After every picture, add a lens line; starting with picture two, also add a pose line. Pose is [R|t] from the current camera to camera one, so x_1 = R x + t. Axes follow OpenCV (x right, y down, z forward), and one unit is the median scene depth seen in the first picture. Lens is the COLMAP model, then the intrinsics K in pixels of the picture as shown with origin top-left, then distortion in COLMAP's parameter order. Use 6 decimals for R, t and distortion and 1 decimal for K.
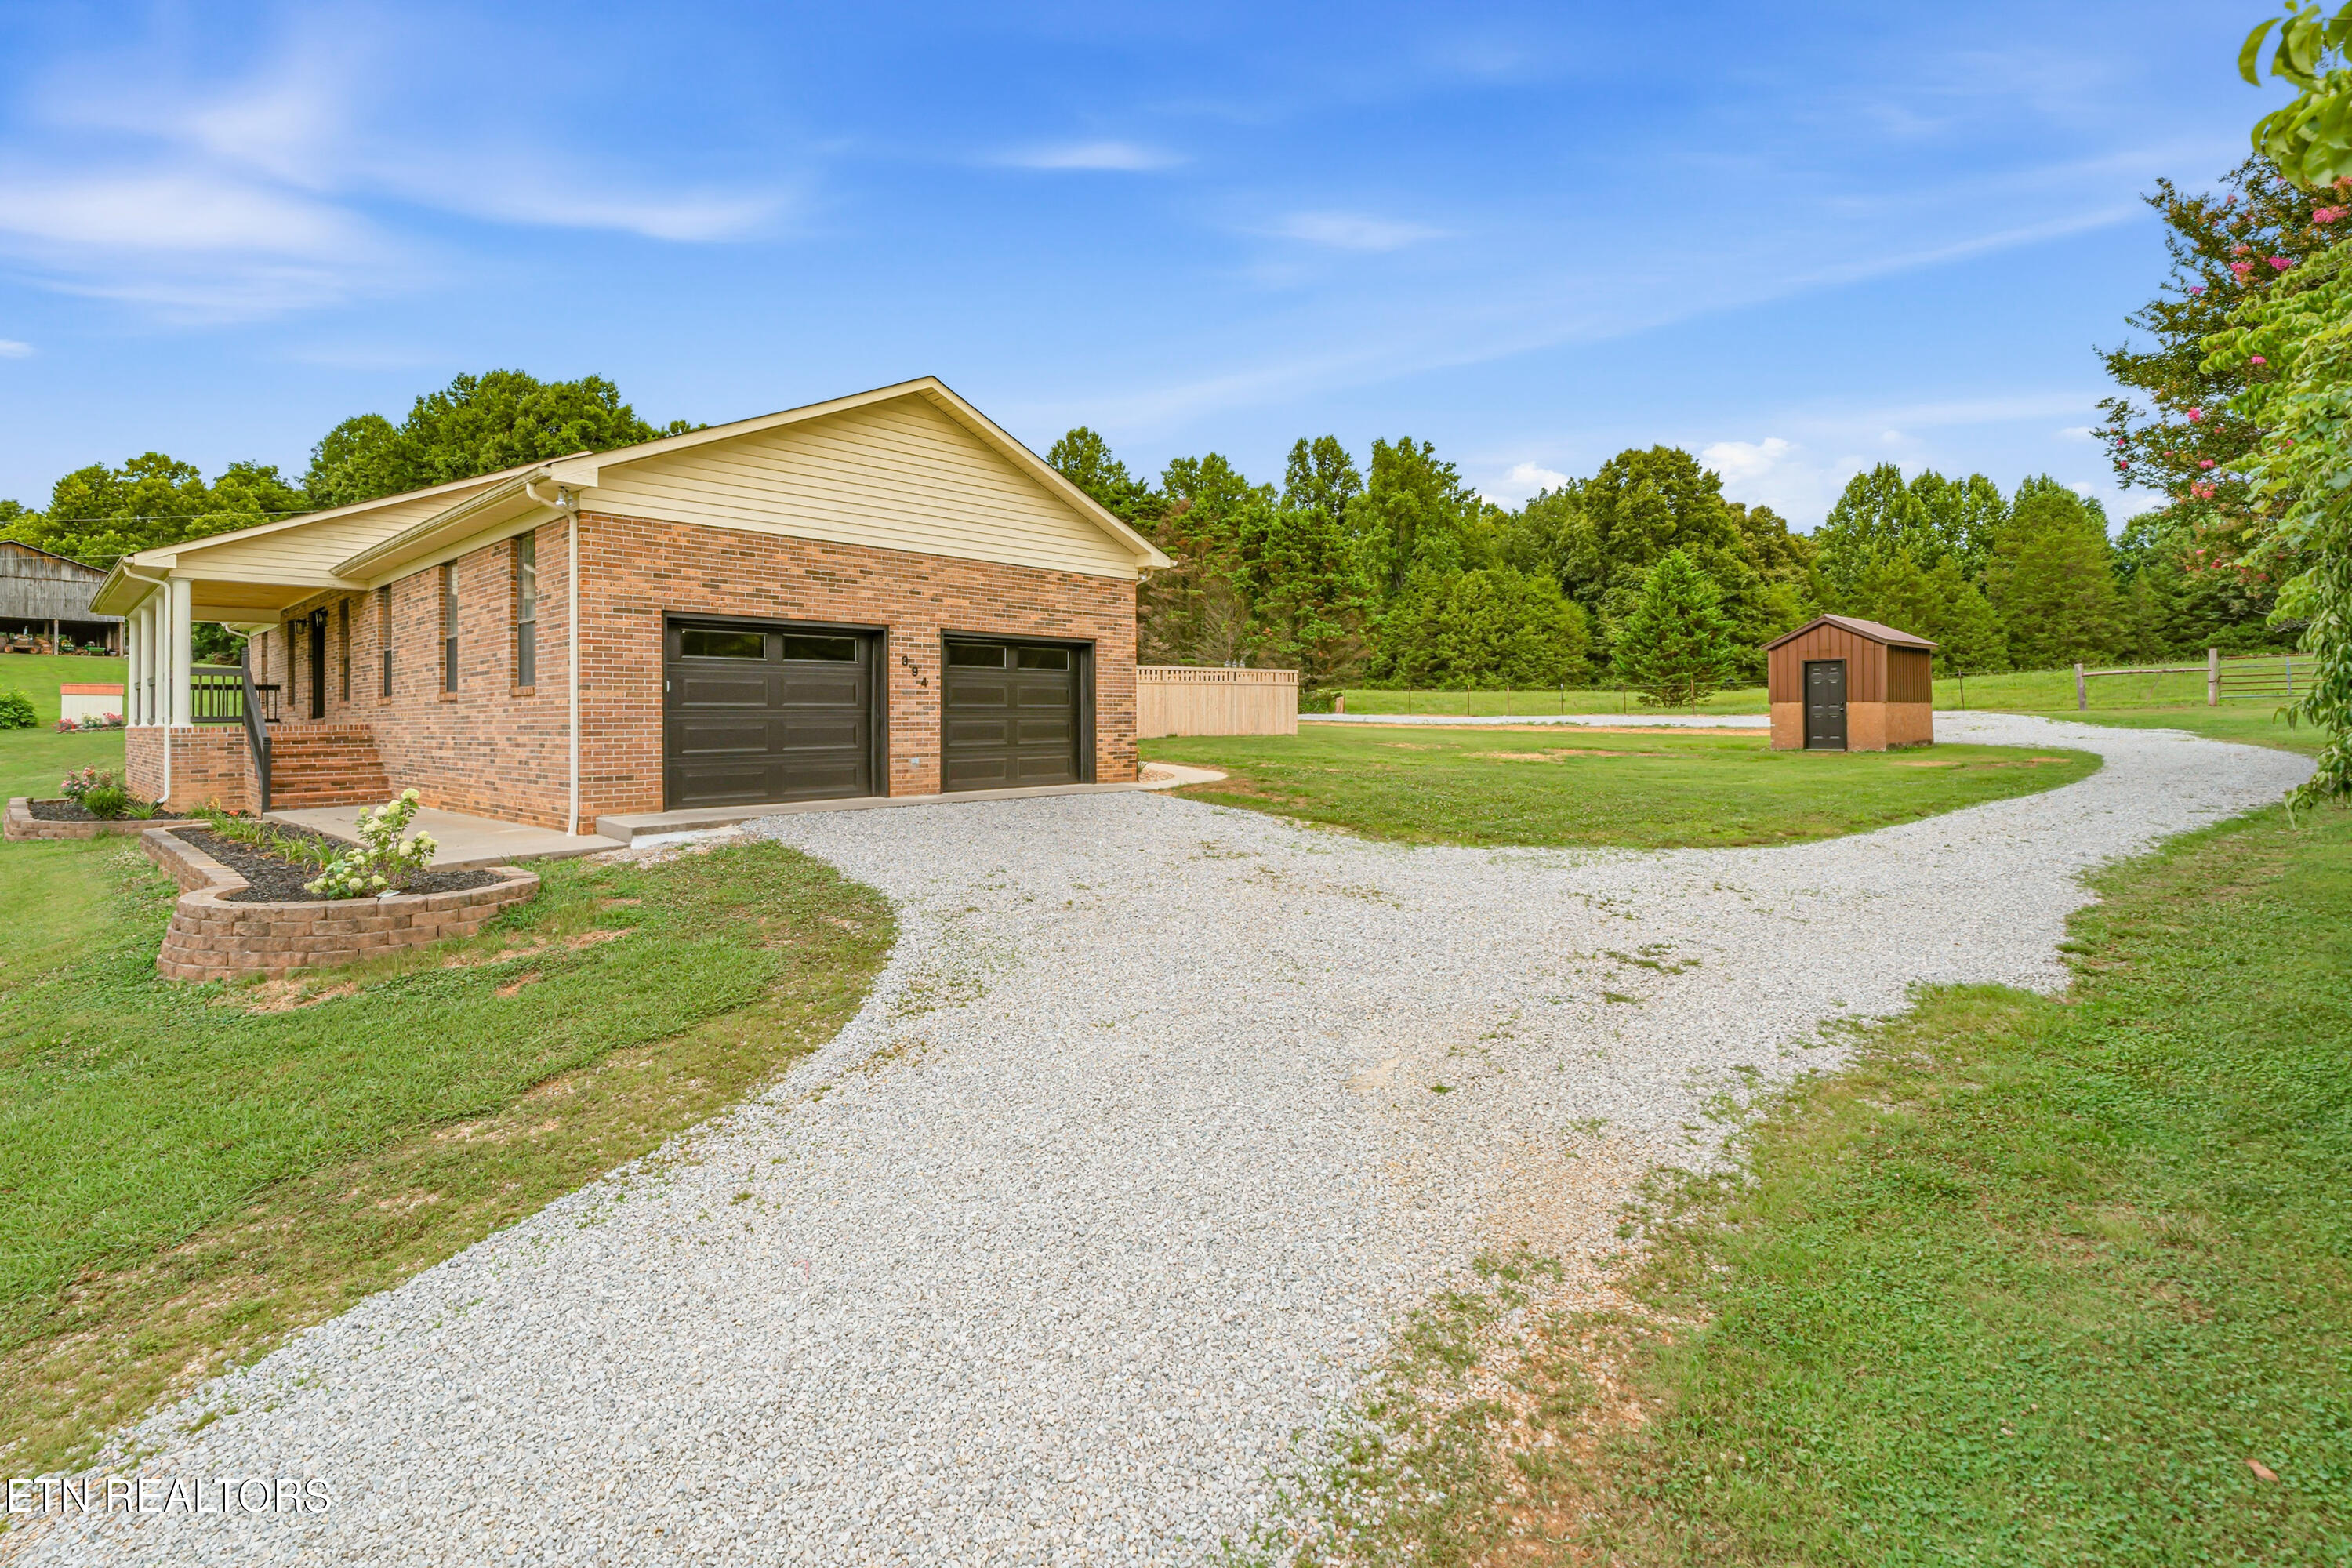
lens RADIAL K [[1096.9, 0, 1180.9], [0, 1096.9, 717.4], [0, 0, 1]] dist [-0.025766, 0.010913]
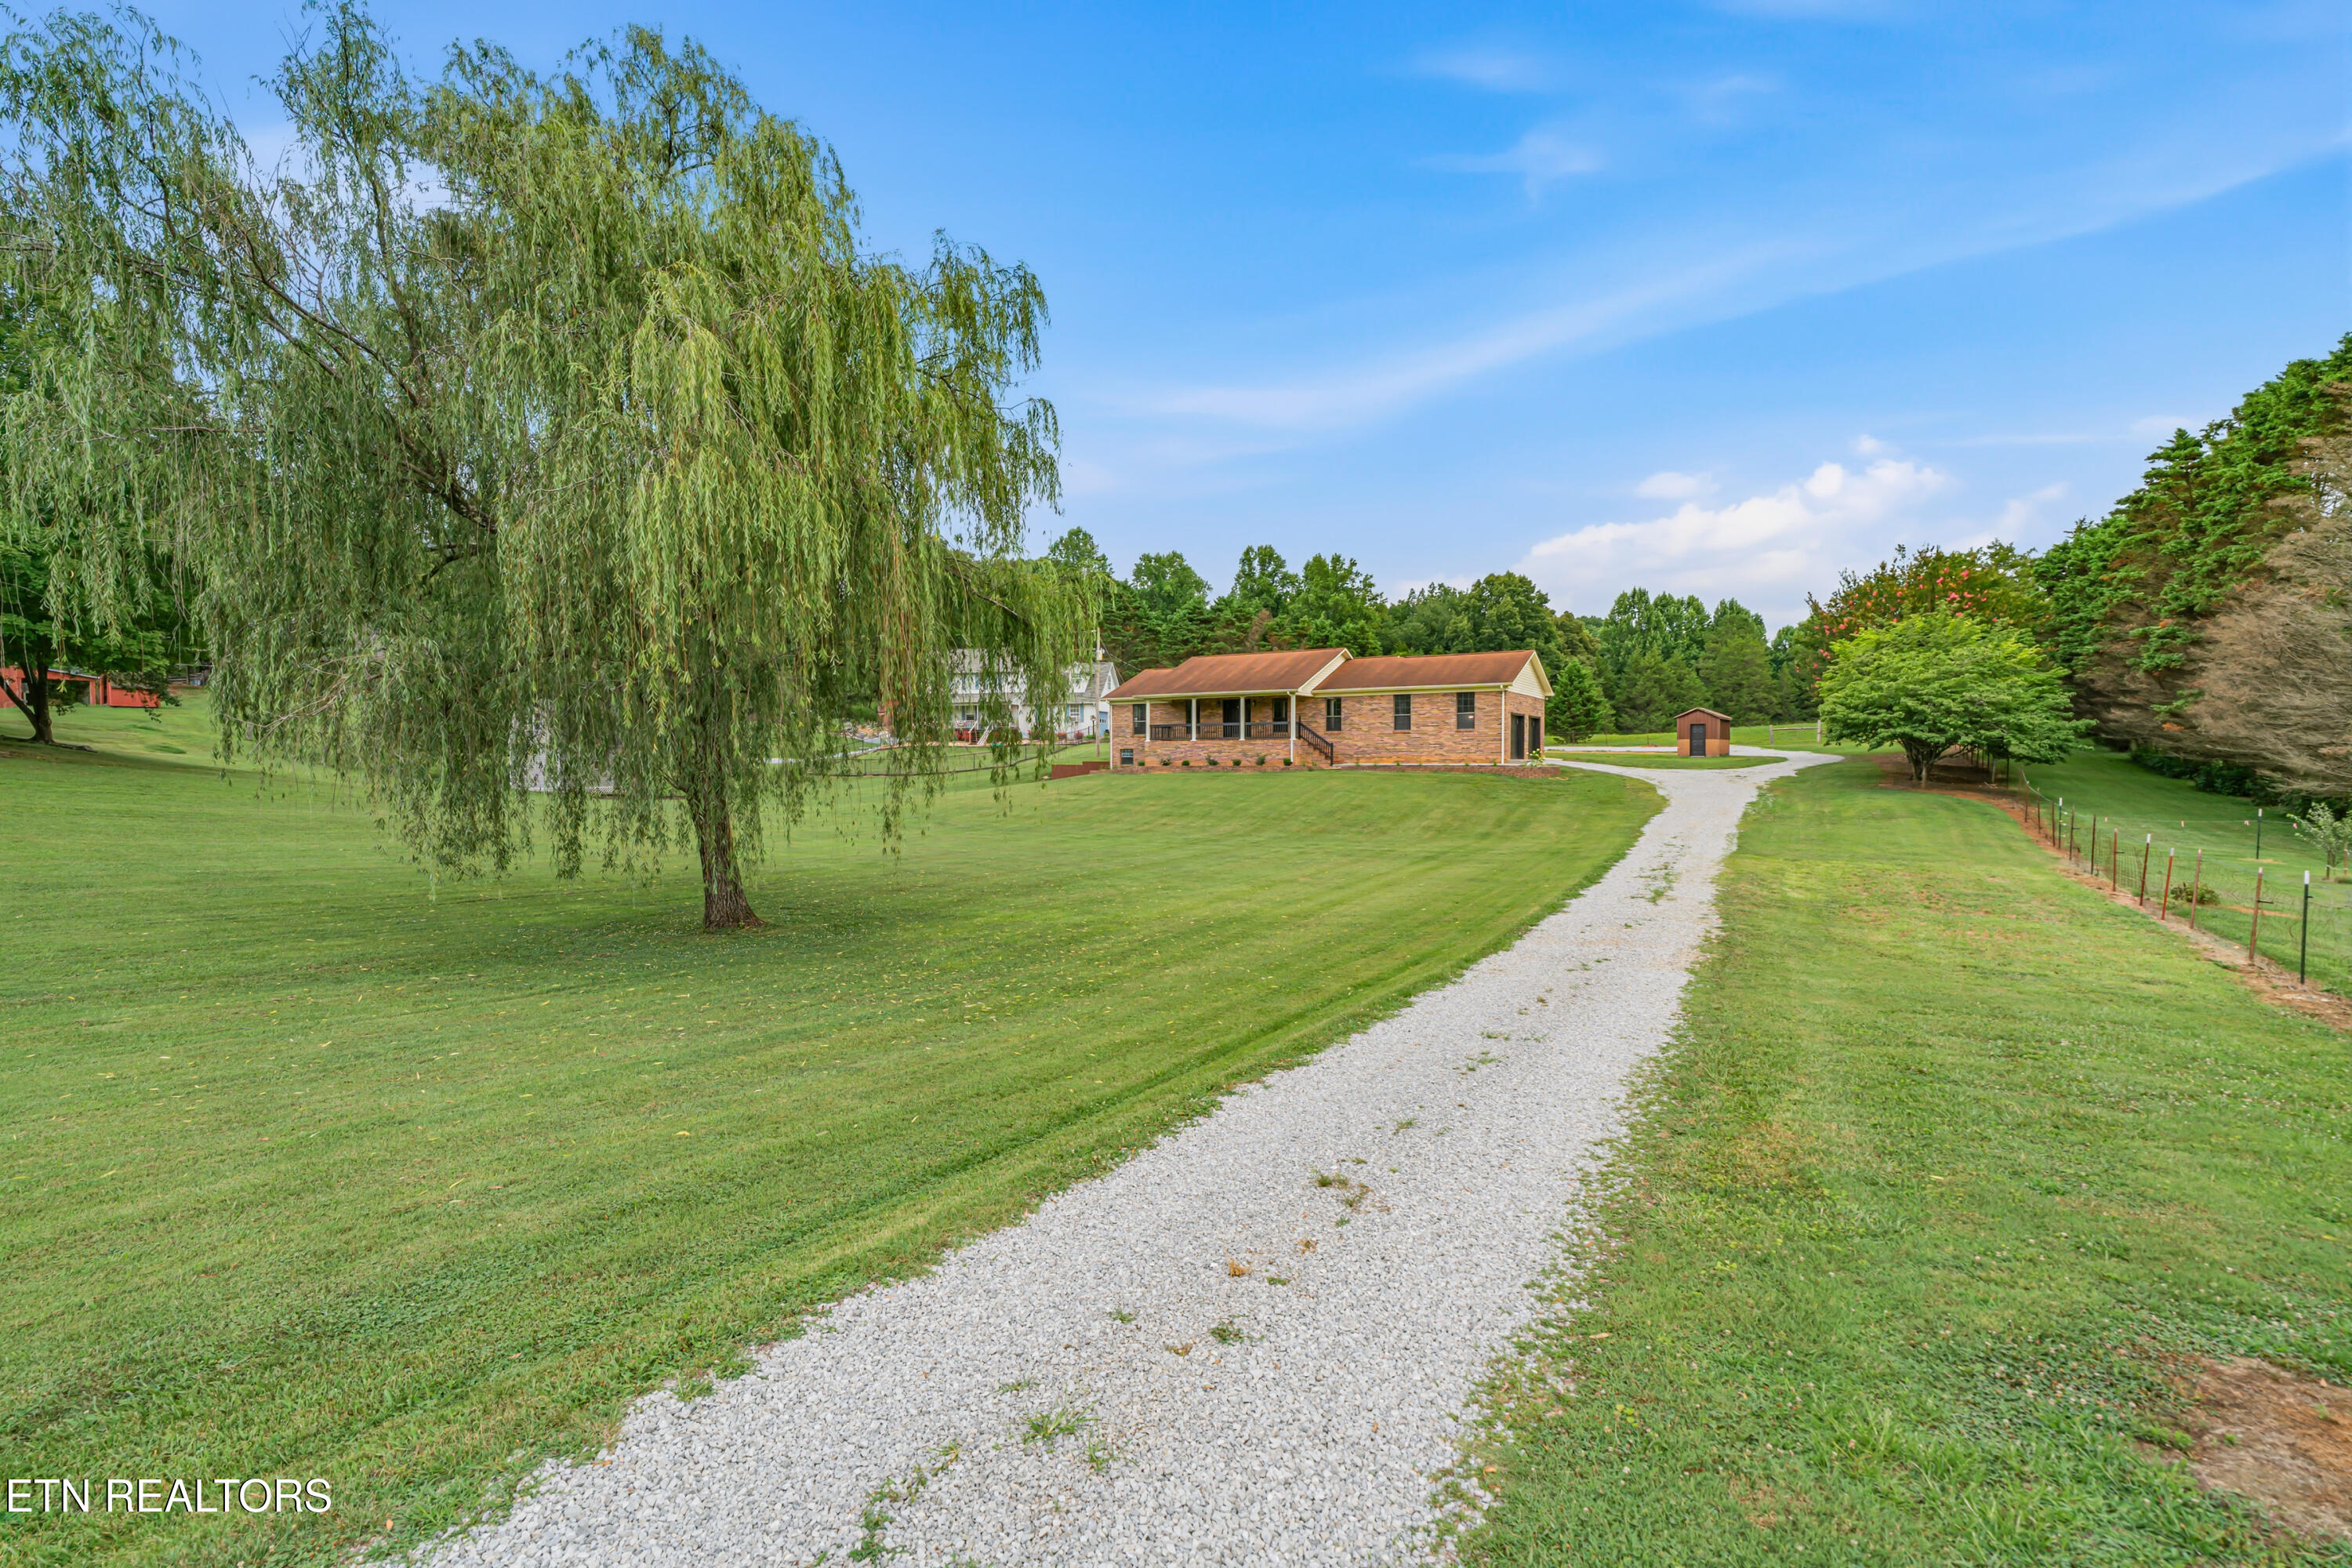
lens RADIAL K [[1068.6, 0, 1182.4], [0, 1068.6, 794.4], [0, 0, 1]] dist [-0.025994, 0.009405]
pose [[0.975996, -0.003584, 0.217760, -0.316601], [-0.003076, 0.999538, 0.030242, 0.012600], [-0.217768, -0.030186, 0.975534, -0.334121]]
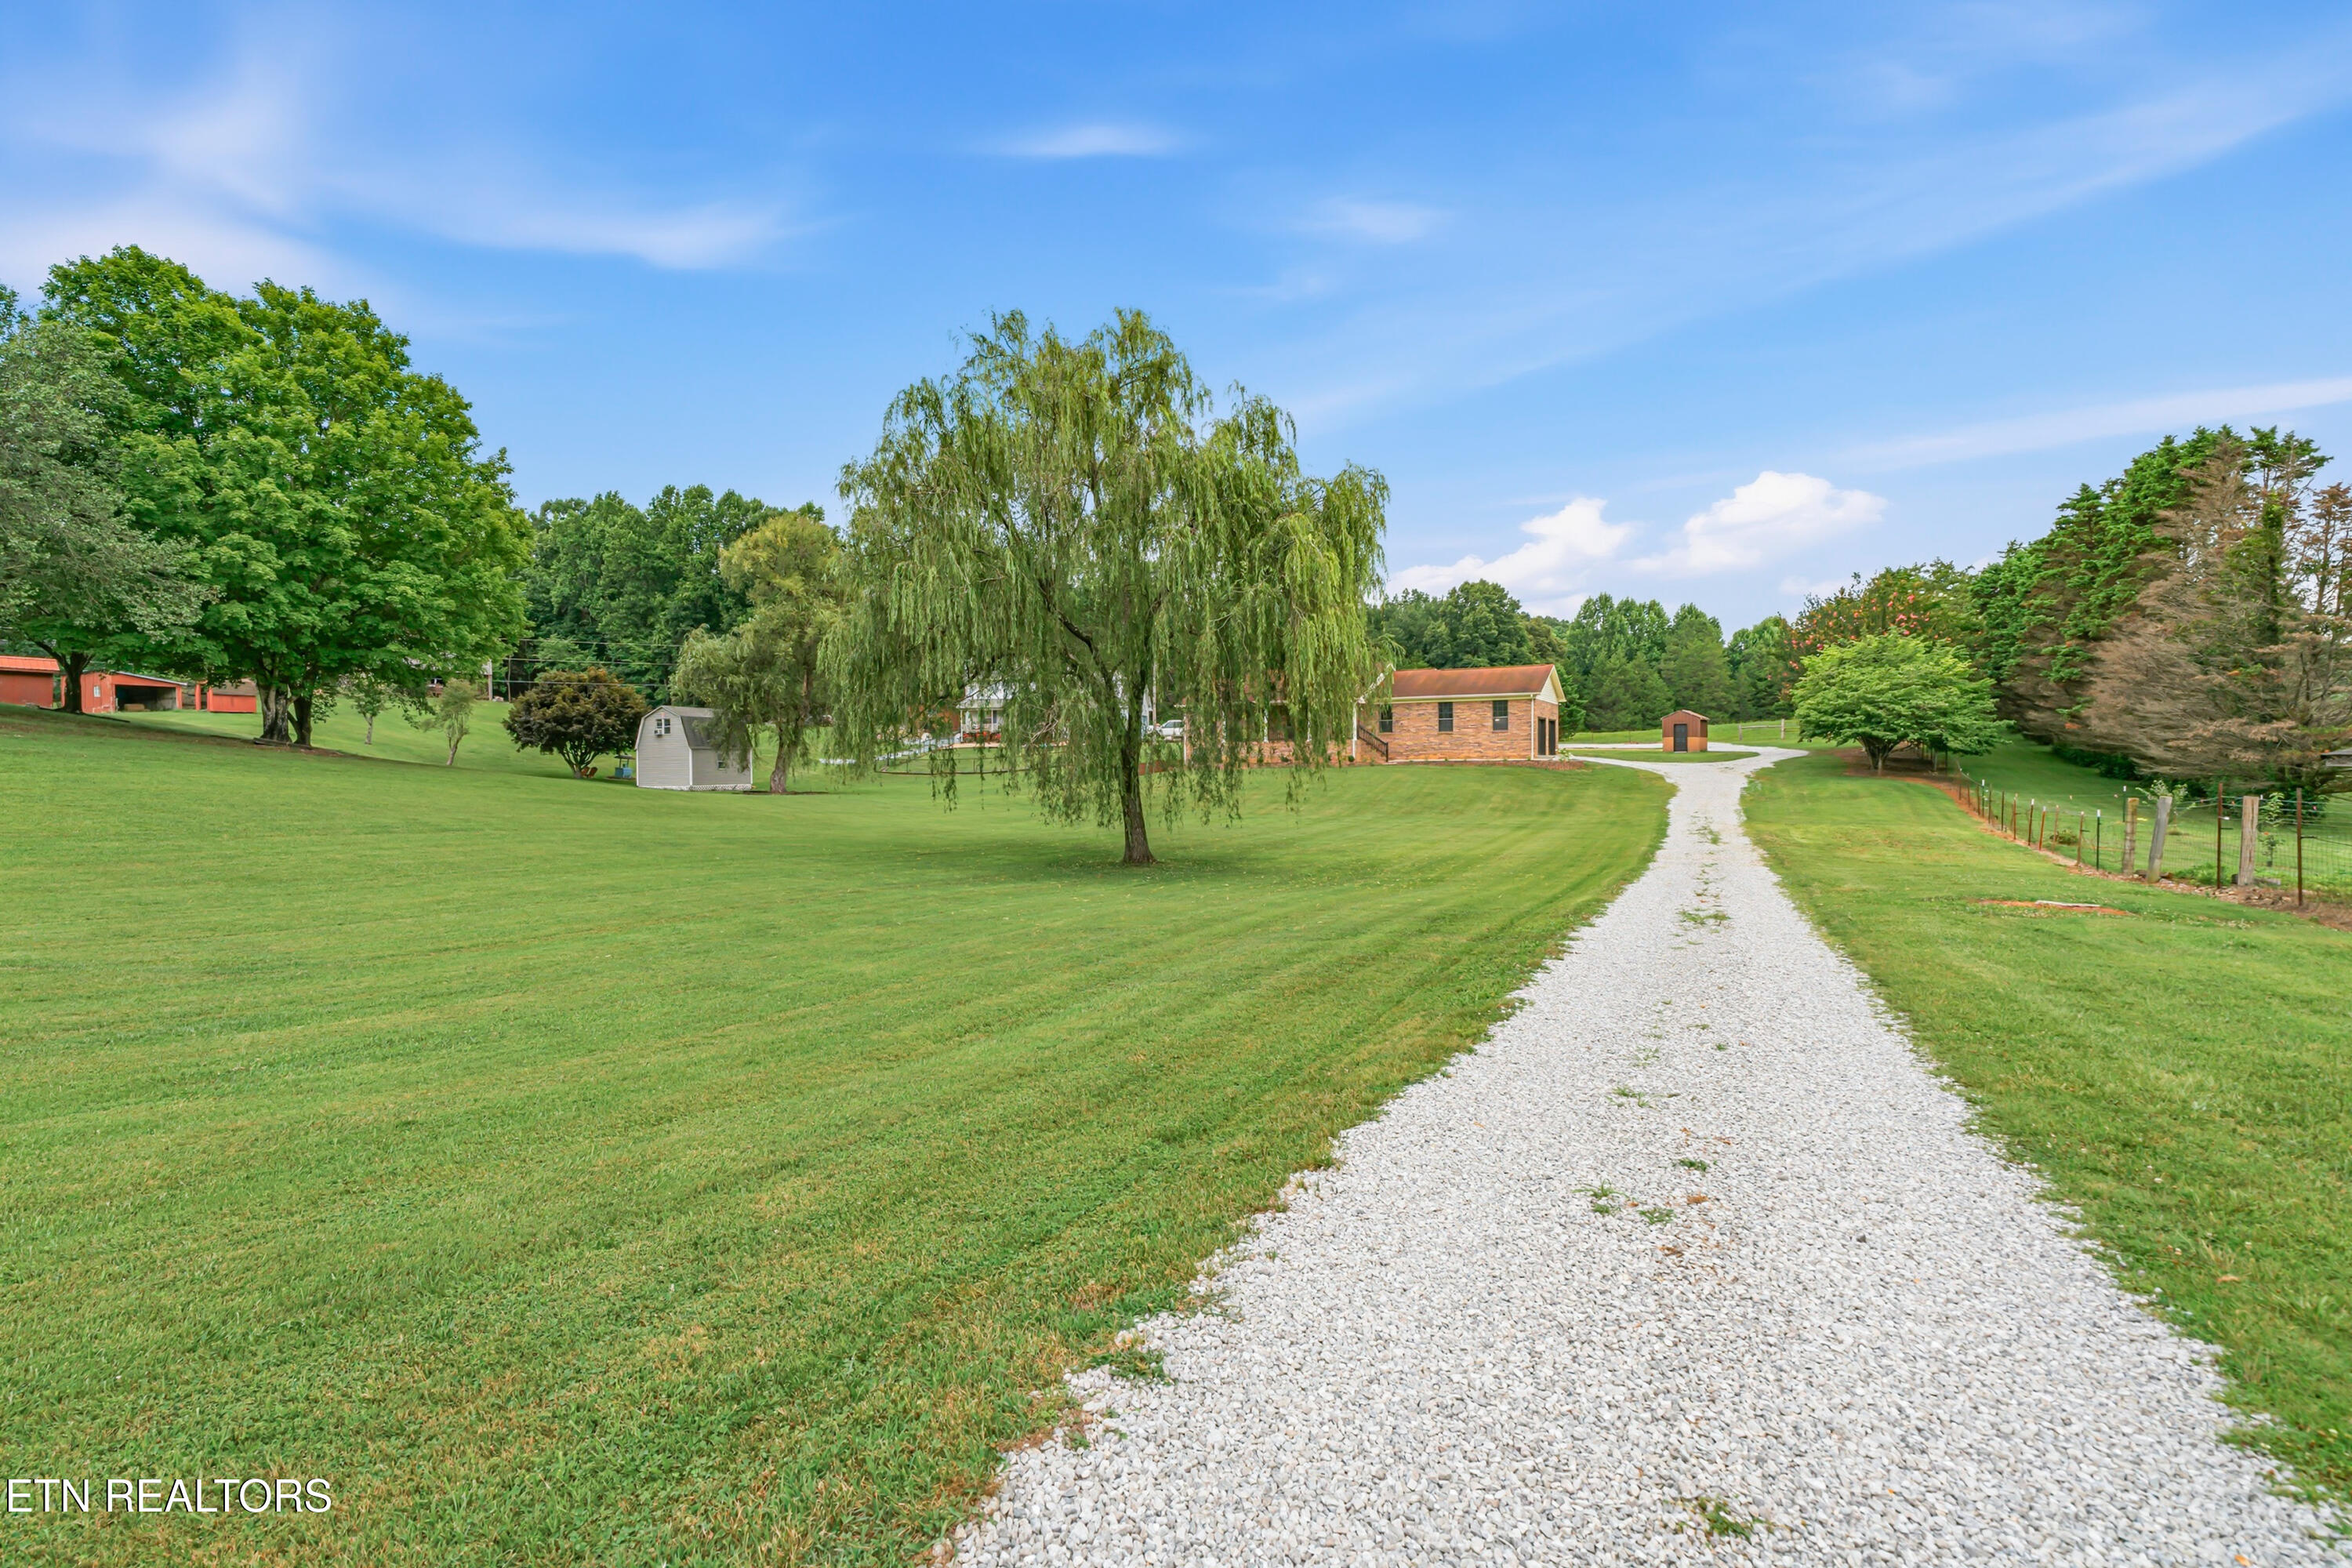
lens RADIAL K [[1091.6, 0, 1176.0], [0, 1091.6, 784.0], [0, 0, 1]] dist [0.018686, -0.000213]
pose [[0.964334, -0.008397, 0.264554, -0.413332], [0.003191, 0.999793, 0.020099, 0.013832], [-0.264668, -0.018538, 0.964161, -0.417535]]
